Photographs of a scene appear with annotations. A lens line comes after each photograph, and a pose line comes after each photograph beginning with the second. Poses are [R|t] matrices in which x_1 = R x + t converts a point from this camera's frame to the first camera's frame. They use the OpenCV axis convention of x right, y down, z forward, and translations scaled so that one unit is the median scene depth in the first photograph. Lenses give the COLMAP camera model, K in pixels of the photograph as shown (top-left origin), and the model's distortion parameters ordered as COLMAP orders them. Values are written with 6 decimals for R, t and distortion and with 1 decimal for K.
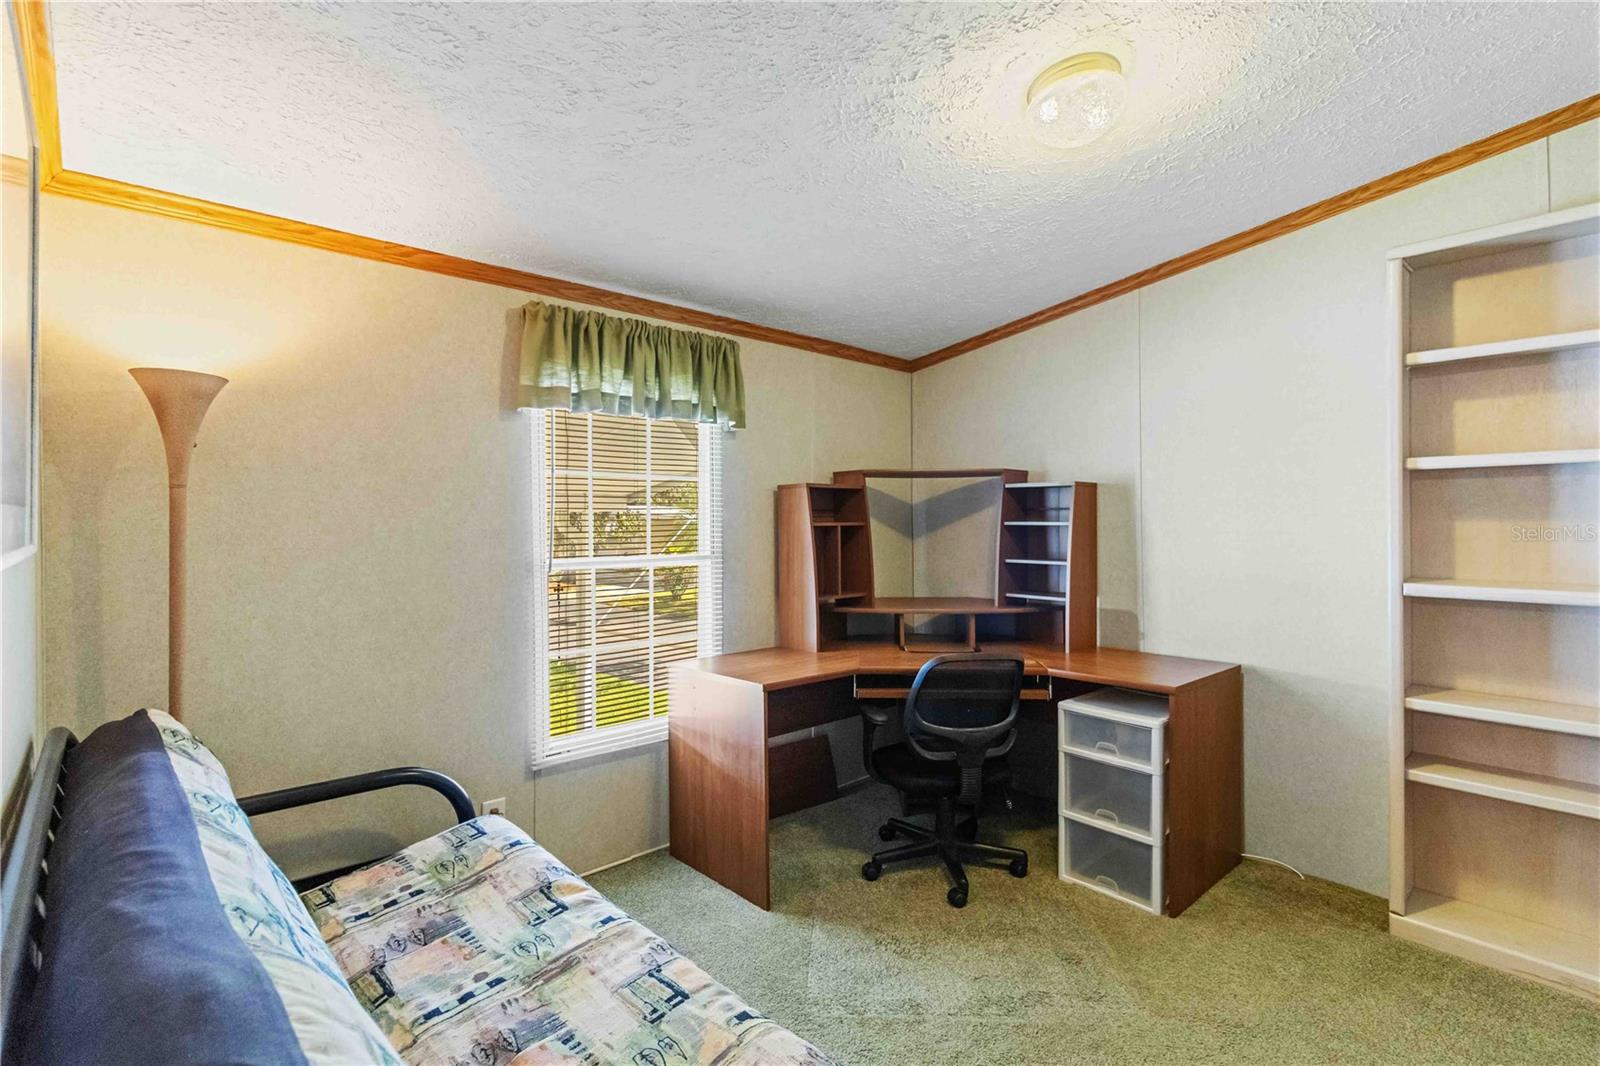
lens RADIAL K [[745.8, 0, 812.1], [0, 745.8, 522.6], [0, 0, 1]] dist [0.002822, 0.000976]
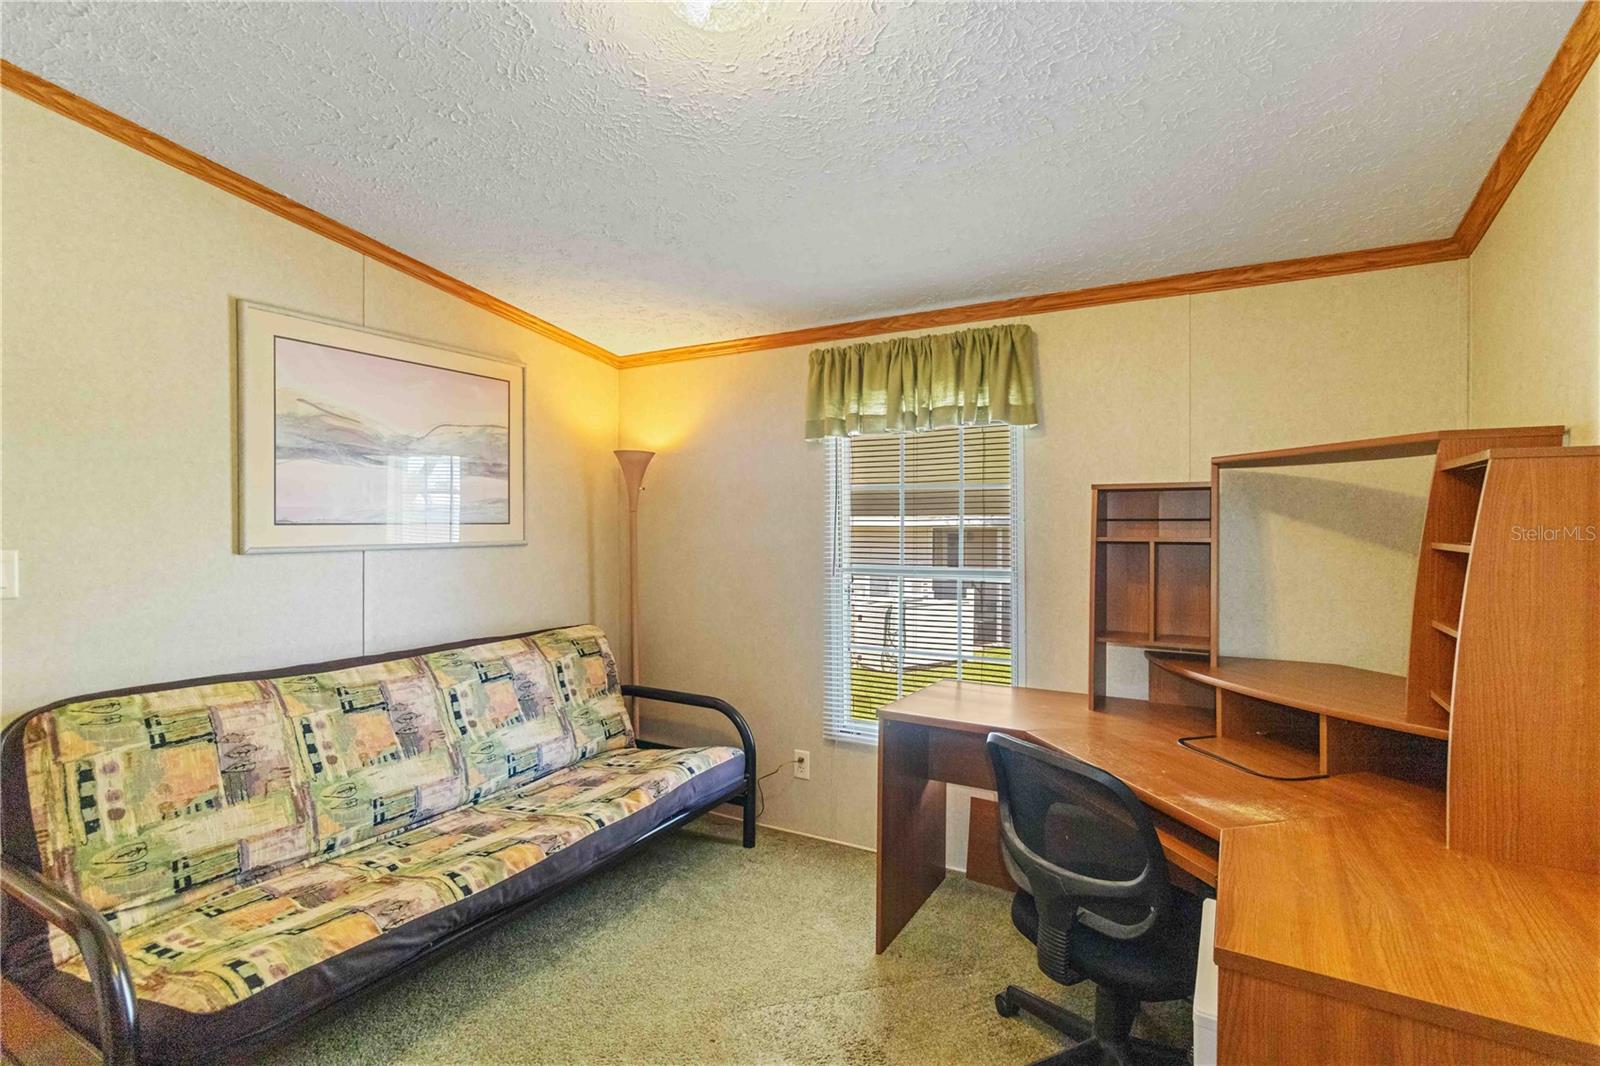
lens RADIAL K [[745.8, 0, 844.5], [0, 745.8, 534.0], [0, 0, 1]] dist [0.002822, 0.000976]
pose [[0.326302, 0.010157, -0.945211, 0.742800], [-0.007724, 0.999938, 0.008079, -0.007618], [0.945234, 0.004665, 0.326360, 0.609771]]
